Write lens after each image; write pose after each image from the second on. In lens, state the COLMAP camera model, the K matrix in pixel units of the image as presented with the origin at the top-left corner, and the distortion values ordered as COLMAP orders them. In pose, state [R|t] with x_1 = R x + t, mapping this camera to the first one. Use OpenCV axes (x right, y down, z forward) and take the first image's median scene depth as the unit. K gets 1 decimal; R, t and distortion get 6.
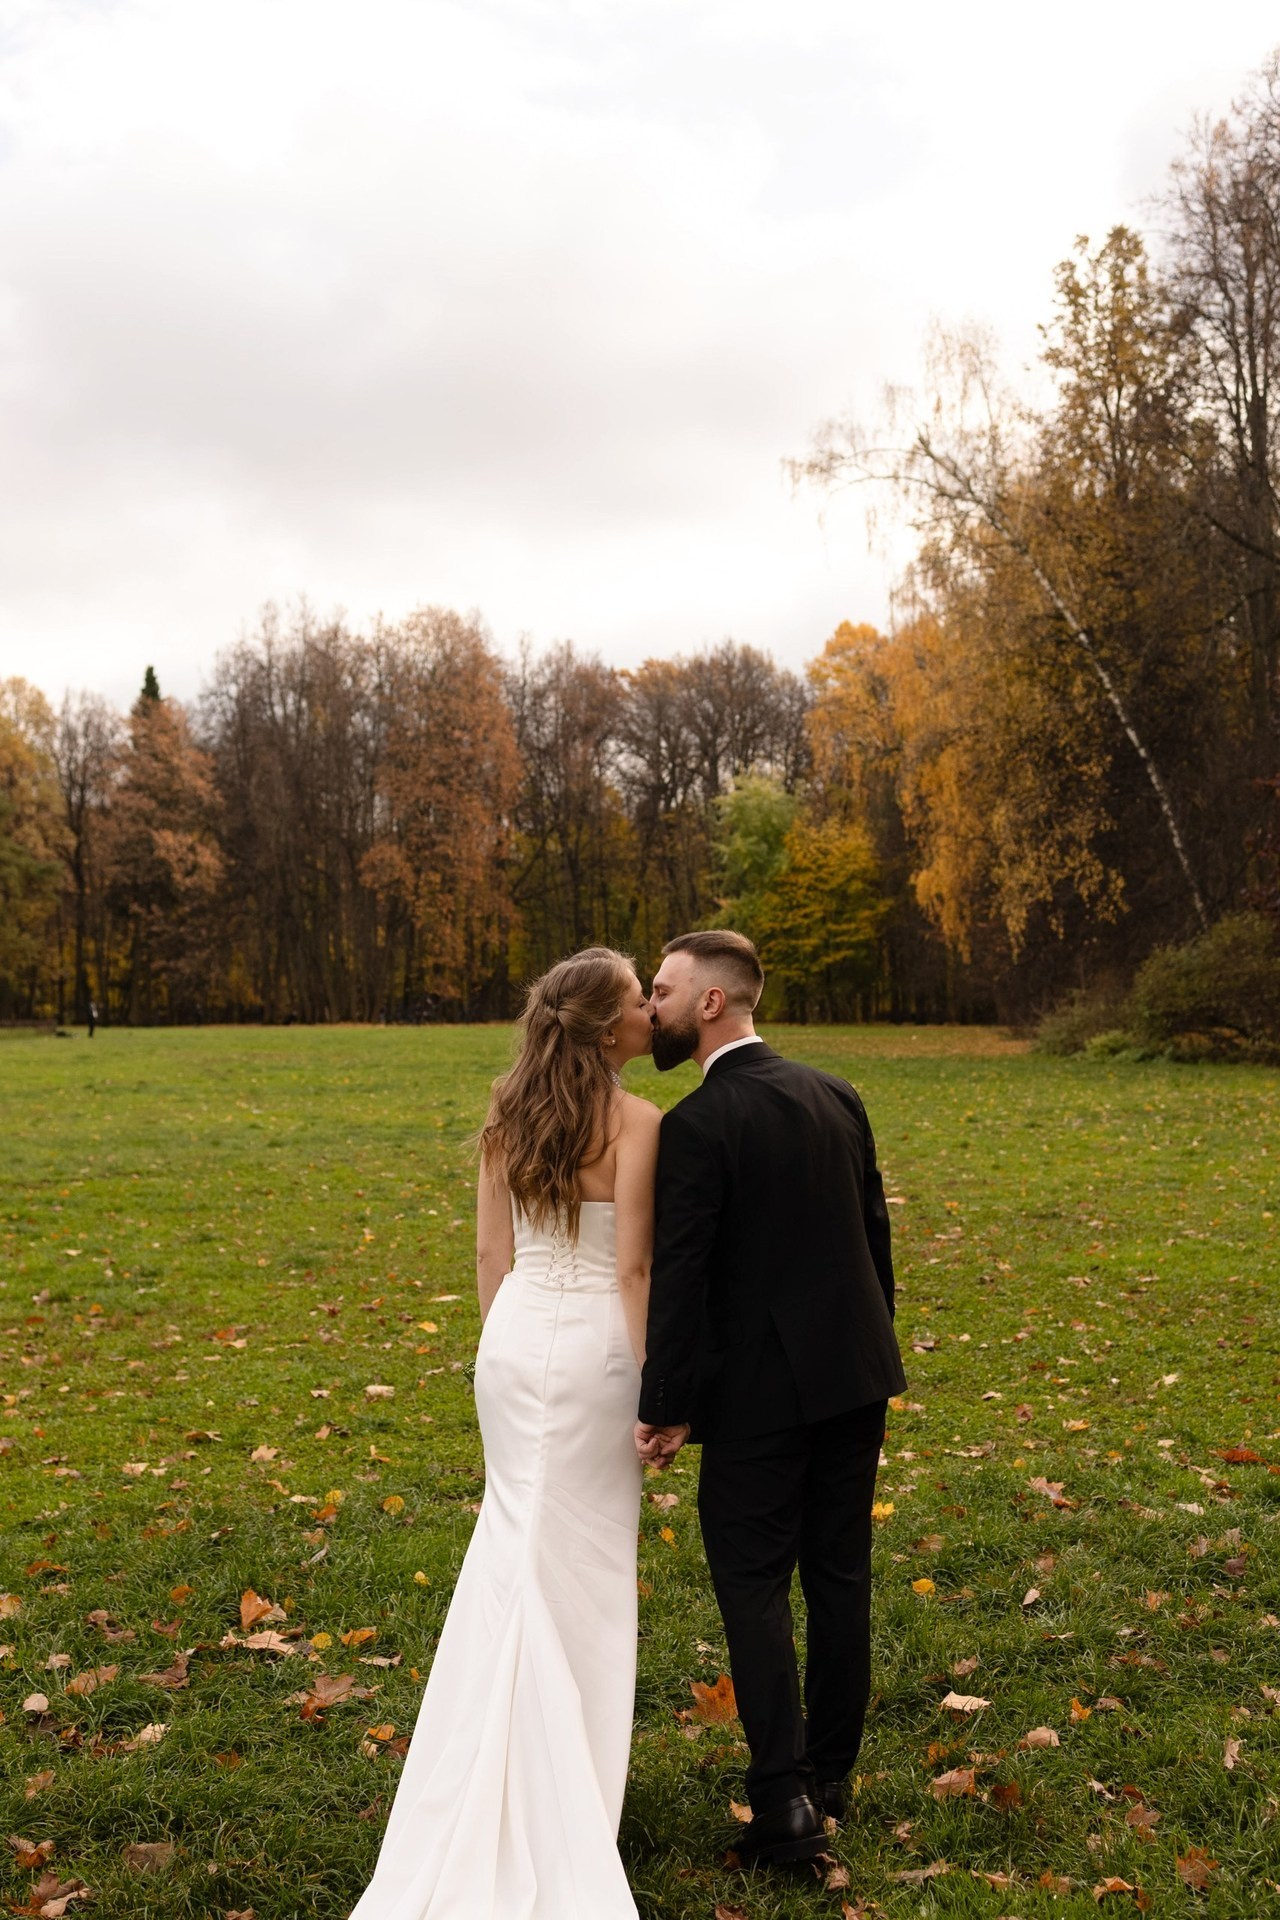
lens RADIAL K [[2067.0, 0, 640.0], [0, 2067.0, 960.0], [0, 0, 1]] dist [-0.000069, -0.006109]
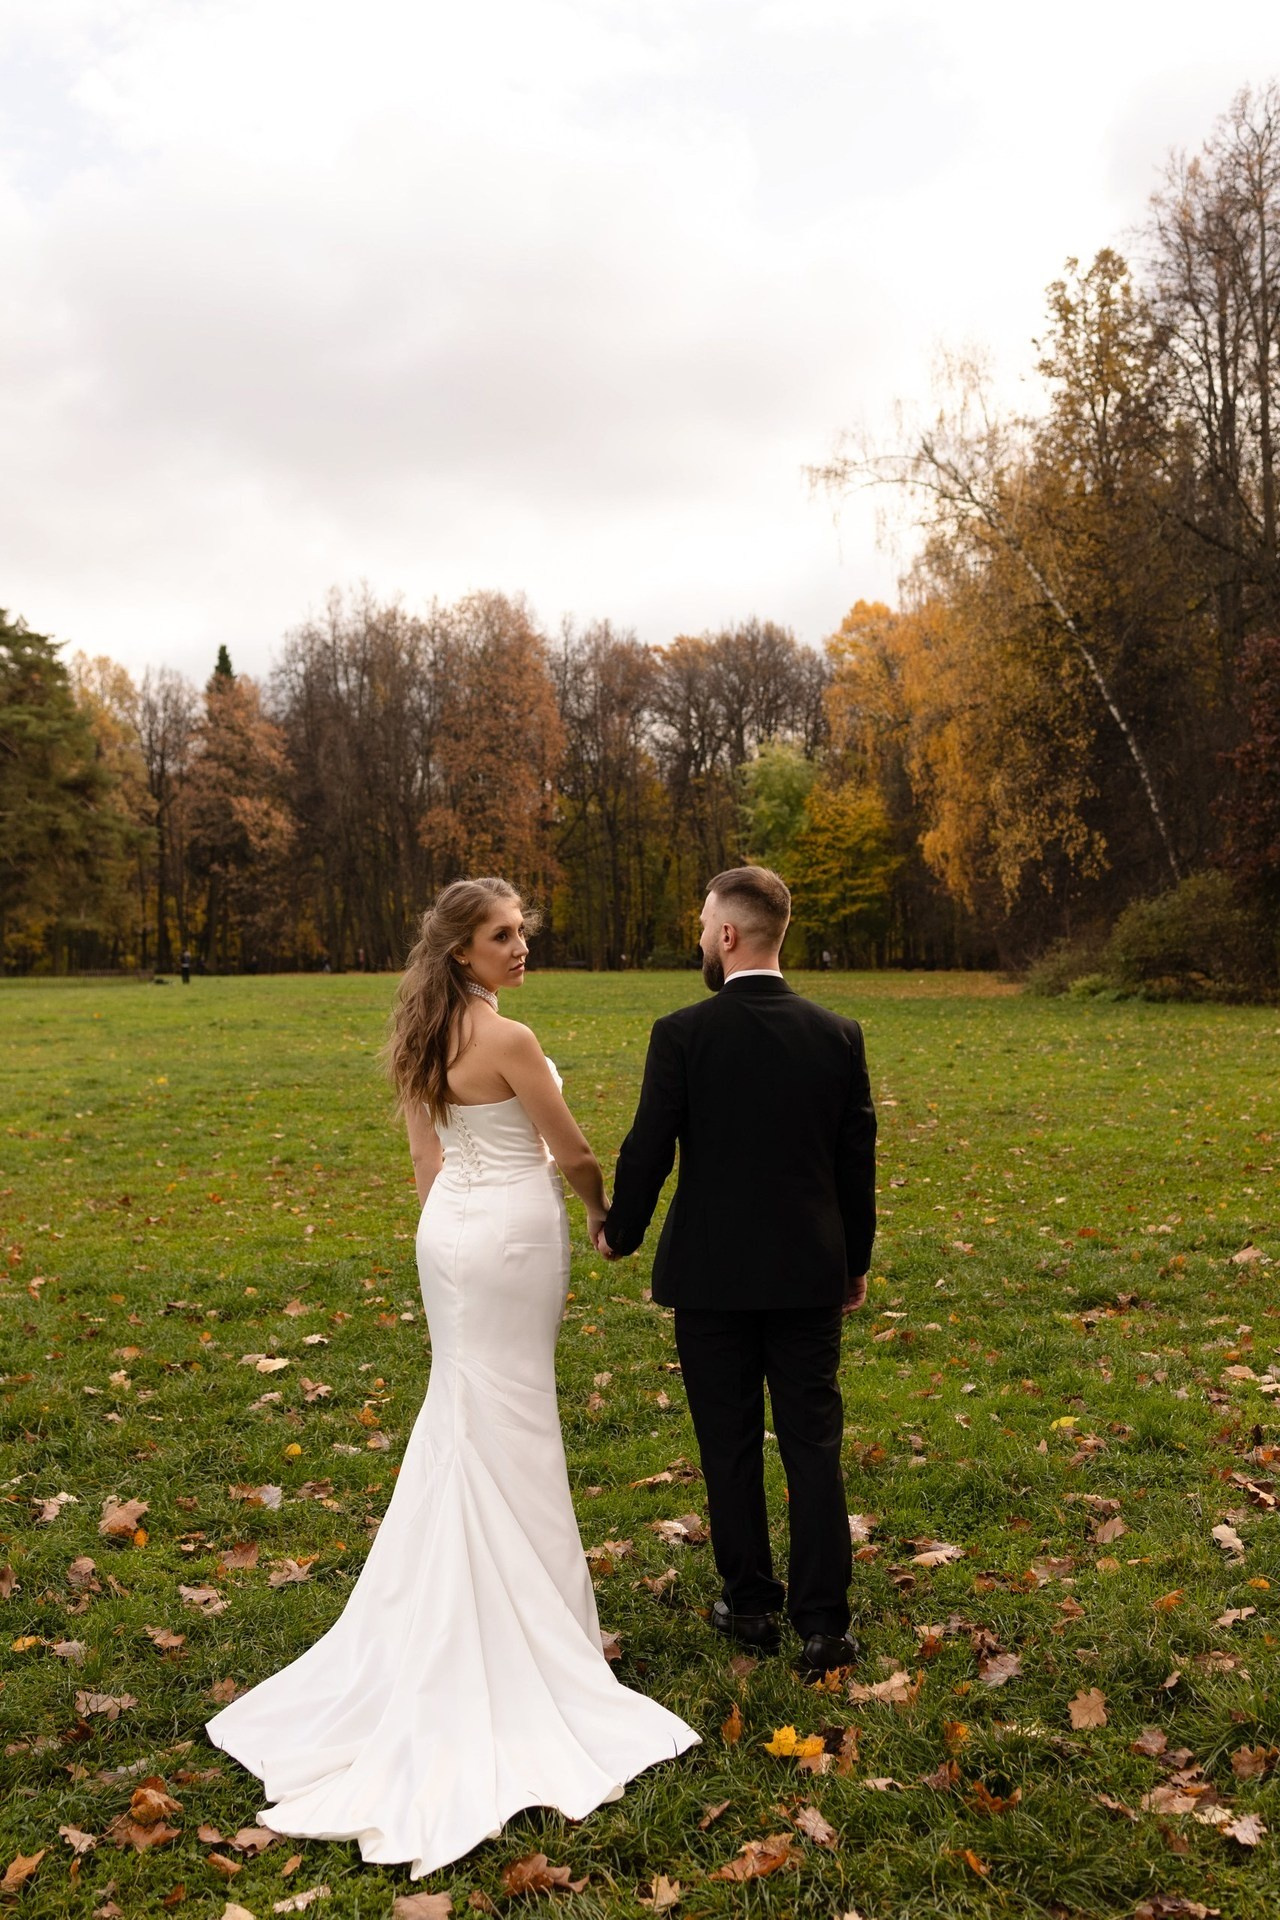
lens RADIAL K [[2067.0, 0, 640.0], [0, 2067.0, 960.0], [0, 0, 1]] dist [-0.000069, -0.006109]
pose [[0.999936, -0.003864, -0.010668, -0.006207], [0.004122, 0.999696, 0.024298, -0.001682], [0.010570, -0.024340, 0.999648, -0.100157]]
